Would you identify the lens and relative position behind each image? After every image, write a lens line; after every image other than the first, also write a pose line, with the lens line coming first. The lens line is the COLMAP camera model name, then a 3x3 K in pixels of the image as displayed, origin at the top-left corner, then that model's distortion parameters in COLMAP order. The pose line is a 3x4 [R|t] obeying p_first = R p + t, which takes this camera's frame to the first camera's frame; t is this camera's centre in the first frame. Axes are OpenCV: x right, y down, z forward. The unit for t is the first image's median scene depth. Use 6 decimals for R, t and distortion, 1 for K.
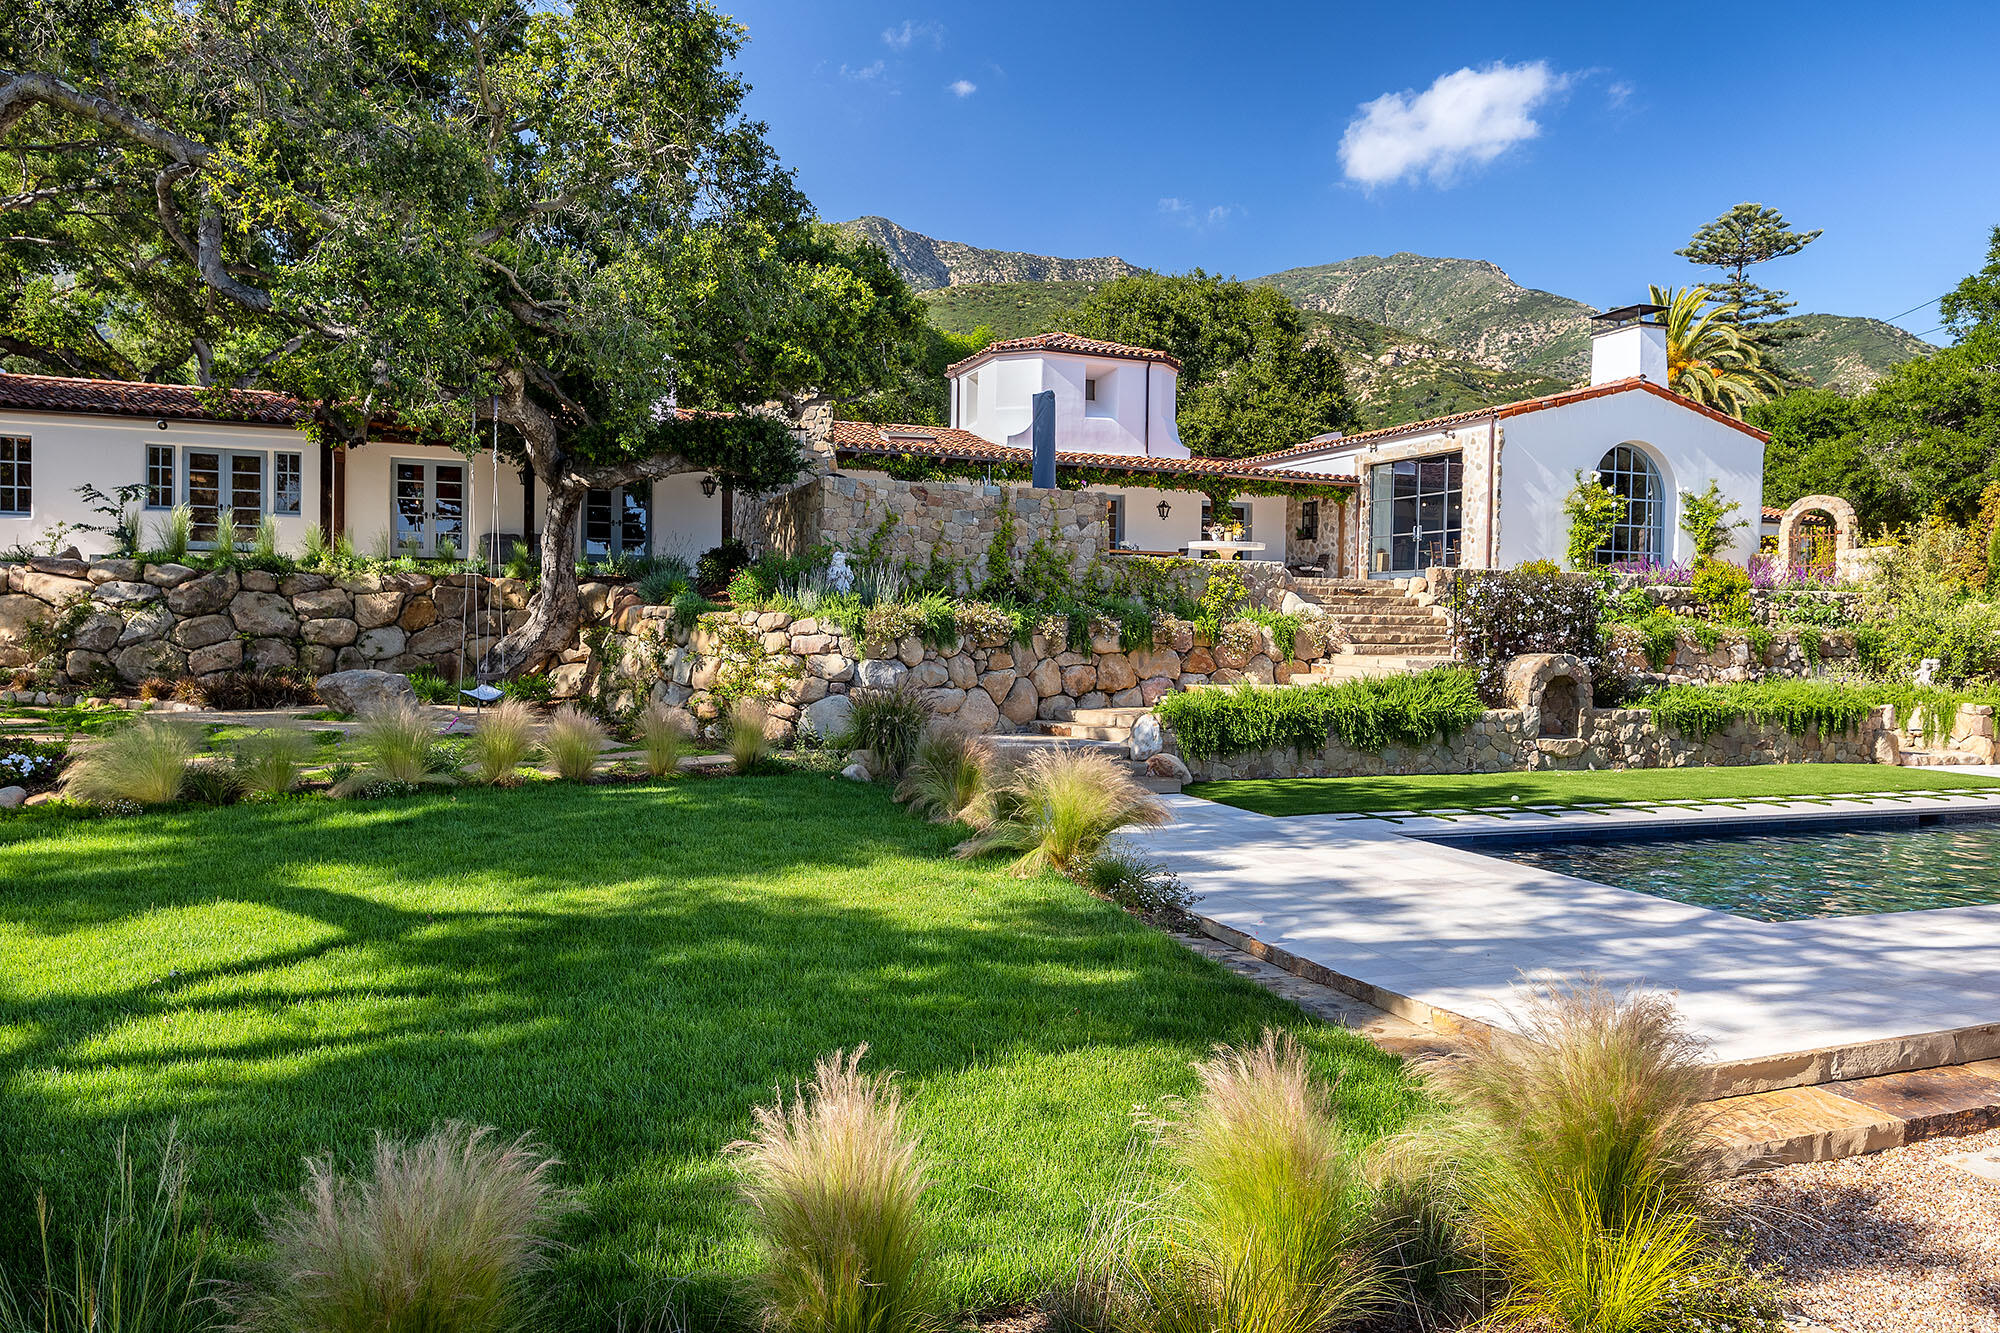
lens RADIAL K [[1349.2, 0, 1000.0], [0, 1349.2, 666.5], [0, 0, 1]] dist [-0.008783, -0.000969]
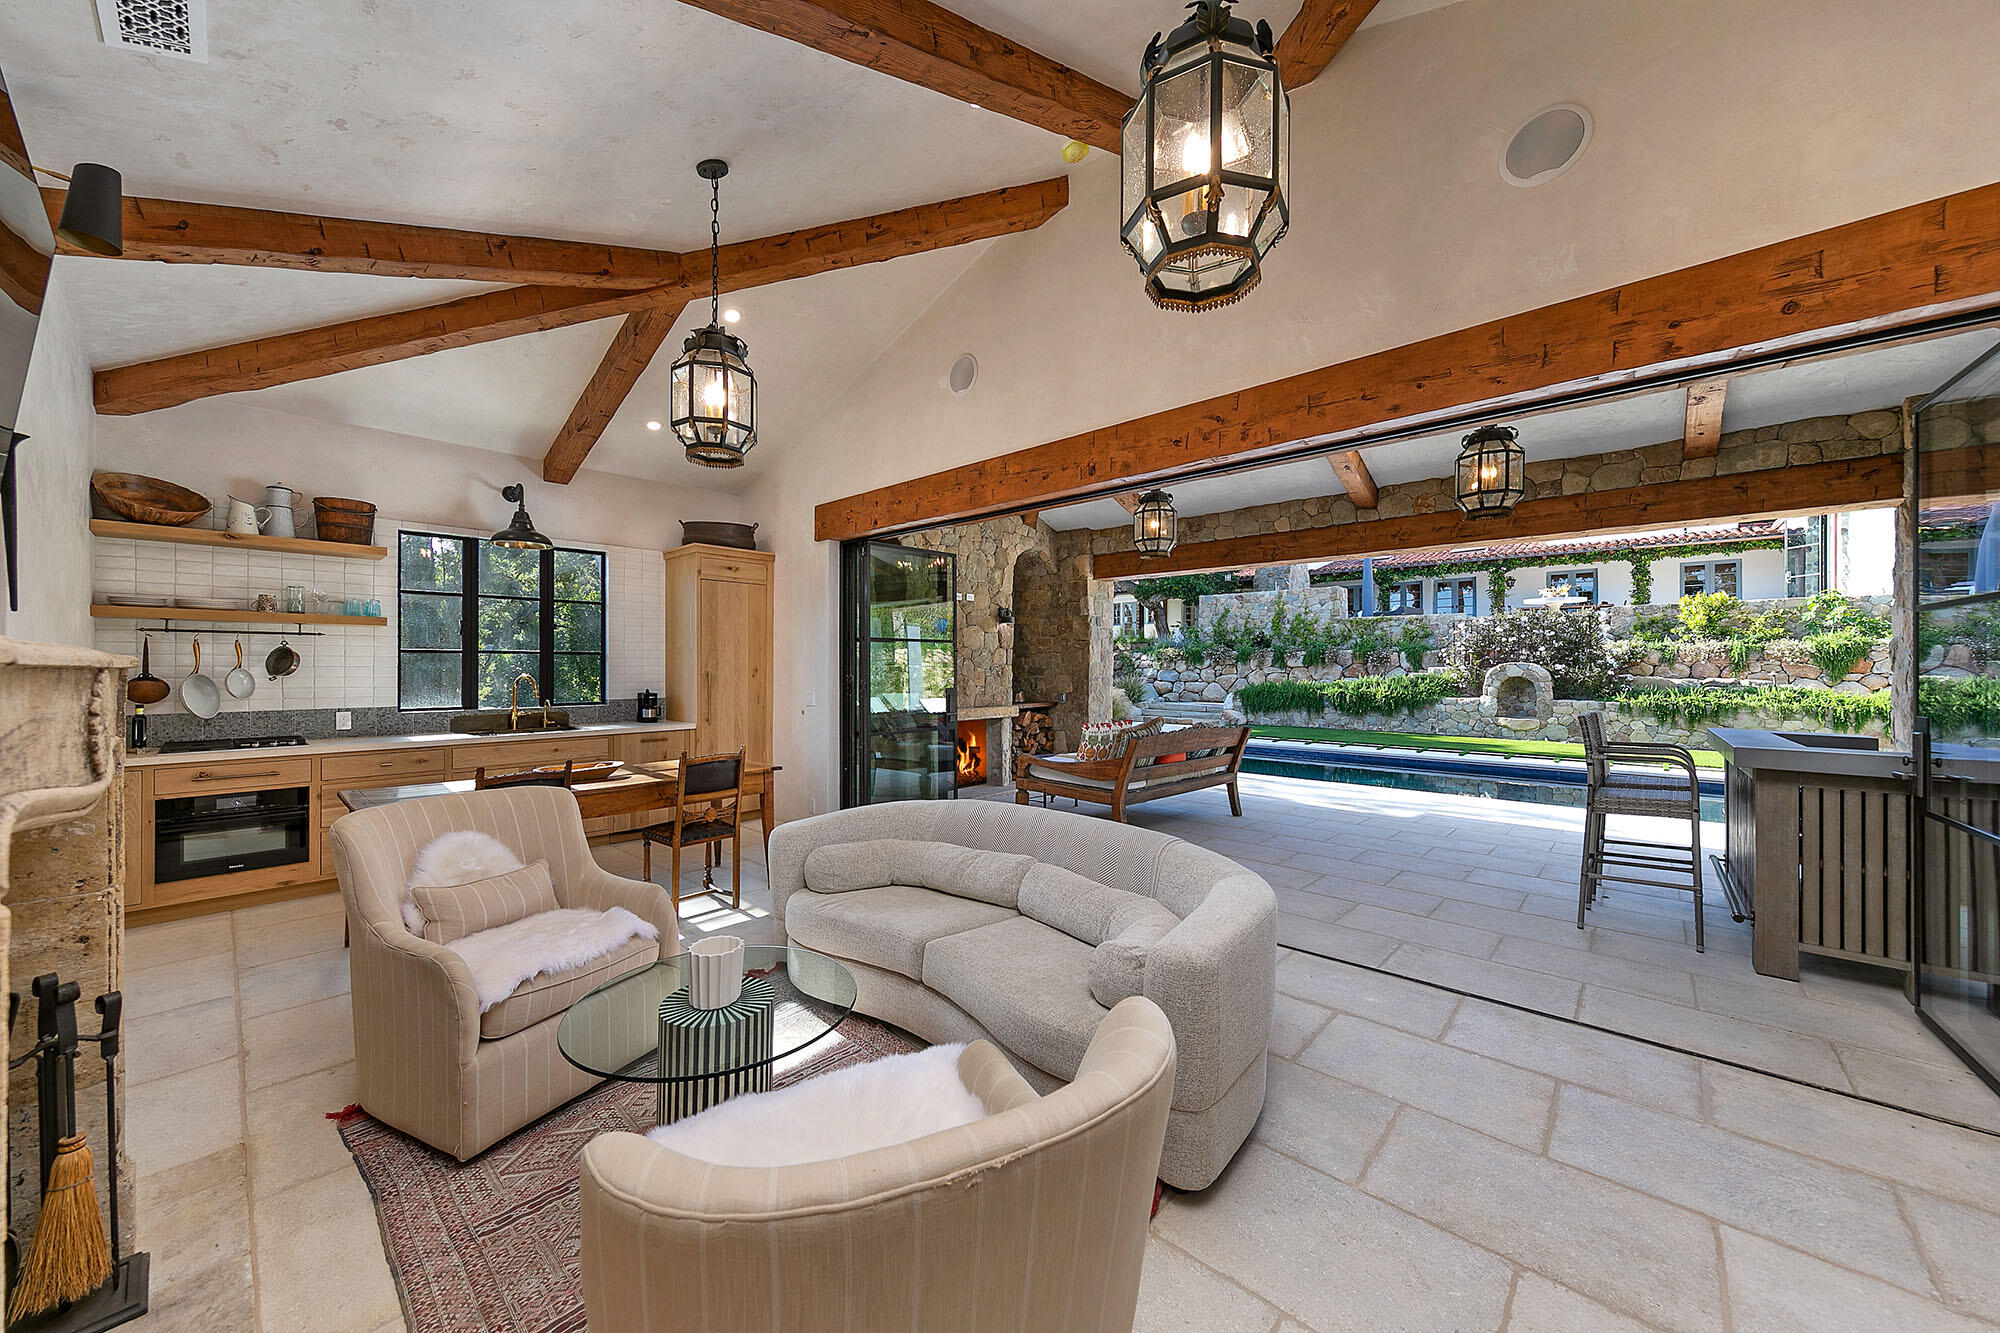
lens RADIAL K [[704.2, 0, 1000.0], [0, 704.2, 666.5], [0, 0, 1]] dist [0.001343, 0.000051]
pose [[0.462907, -0.017932, -0.886226, 0.753187], [-0.022492, 0.999236, -0.031966, 0.030489], [0.886122, 0.034730, 0.462150, 0.107045]]
